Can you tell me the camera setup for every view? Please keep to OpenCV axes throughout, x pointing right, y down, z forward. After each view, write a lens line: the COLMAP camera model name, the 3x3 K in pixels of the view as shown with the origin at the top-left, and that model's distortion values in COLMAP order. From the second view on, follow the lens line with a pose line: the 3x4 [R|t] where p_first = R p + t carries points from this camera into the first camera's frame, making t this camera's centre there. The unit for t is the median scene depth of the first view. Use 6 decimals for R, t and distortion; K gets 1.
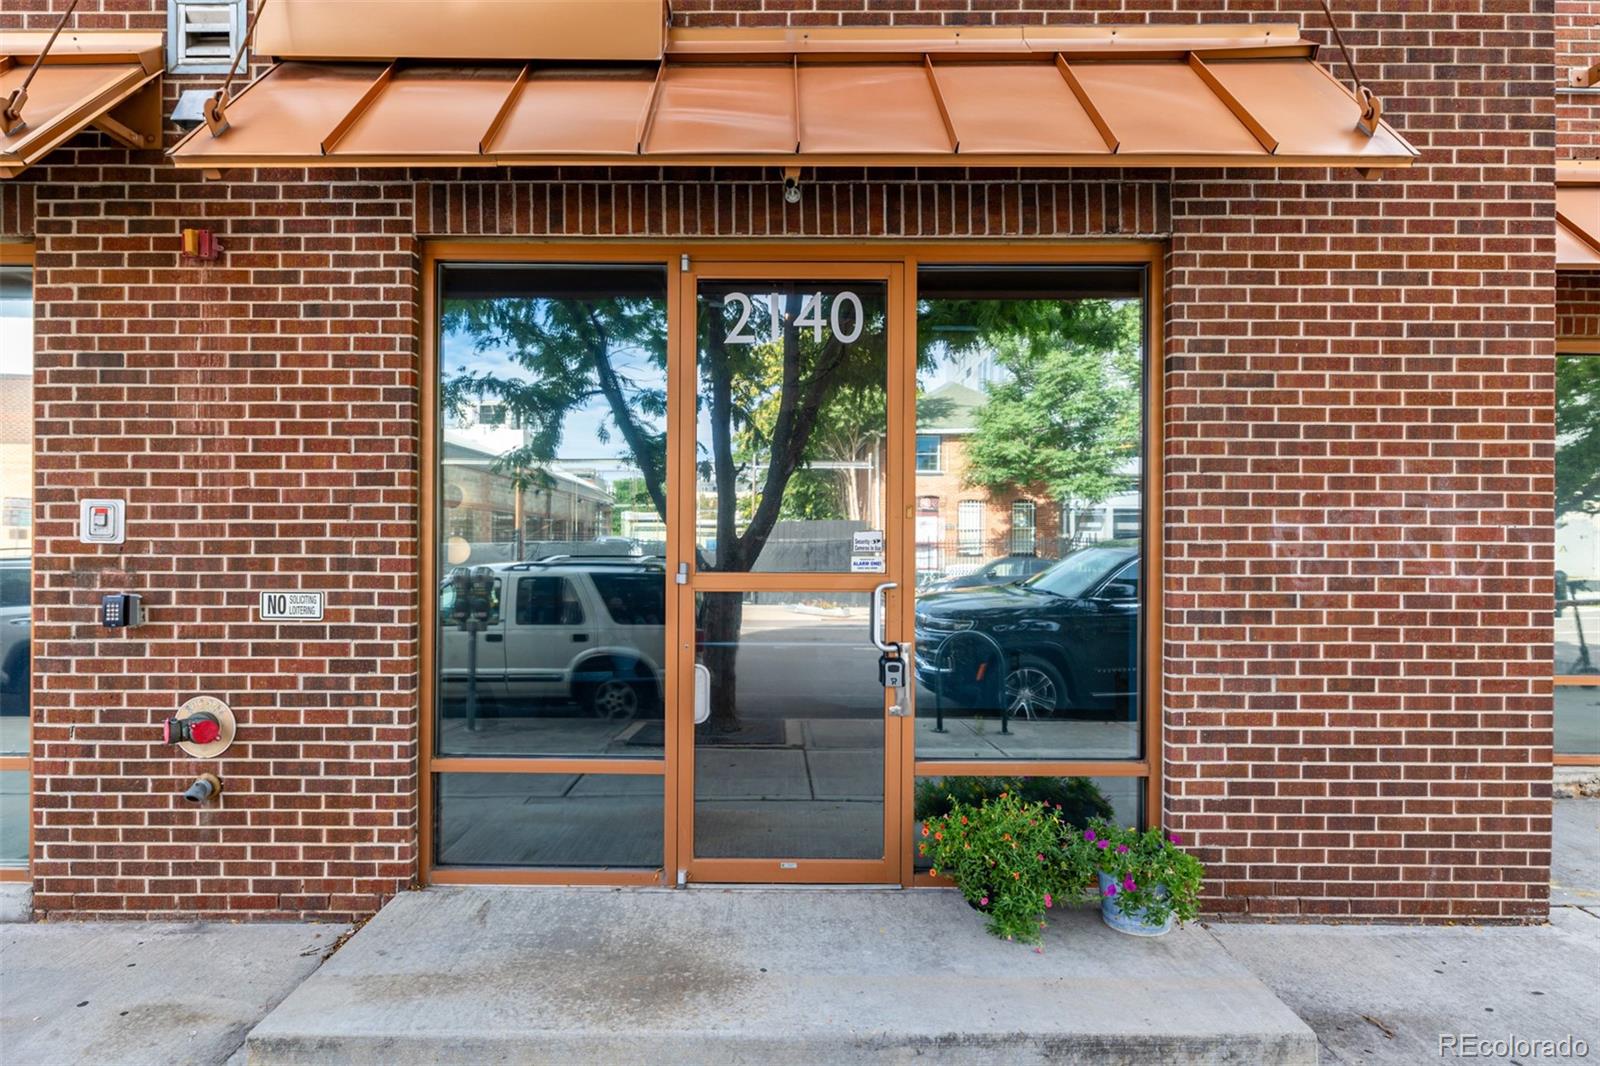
lens RADIAL K [[891.2, 0, 800.1], [0, 891.2, 553.0], [0, 0, 1]] dist [0.000321, 0.000117]
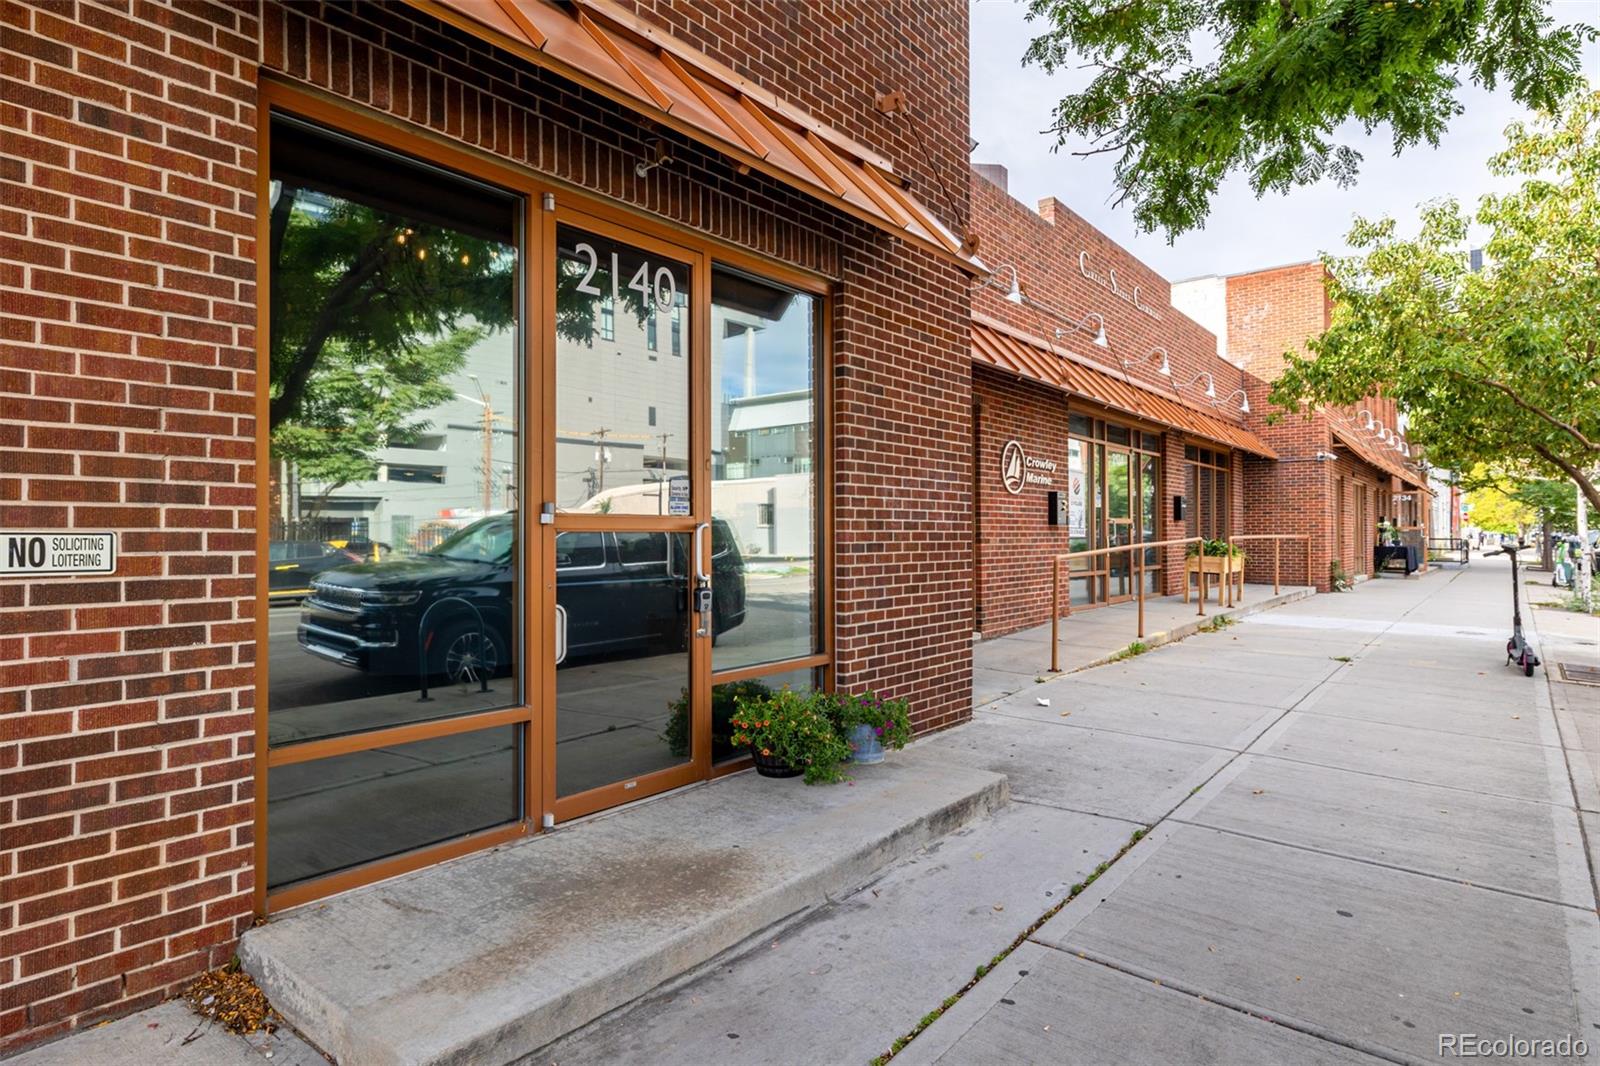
lens RADIAL K [[873.1, 0, 800.0], [0, 873.1, 533.0], [0, 0, 1]] dist [-0.000124, -0.000957]
pose [[0.634161, -0.004125, 0.773190, -0.718188], [0.010064, 0.999945, -0.002920, 0.051230], [-0.773135, 0.009633, 0.634168, 0.170640]]
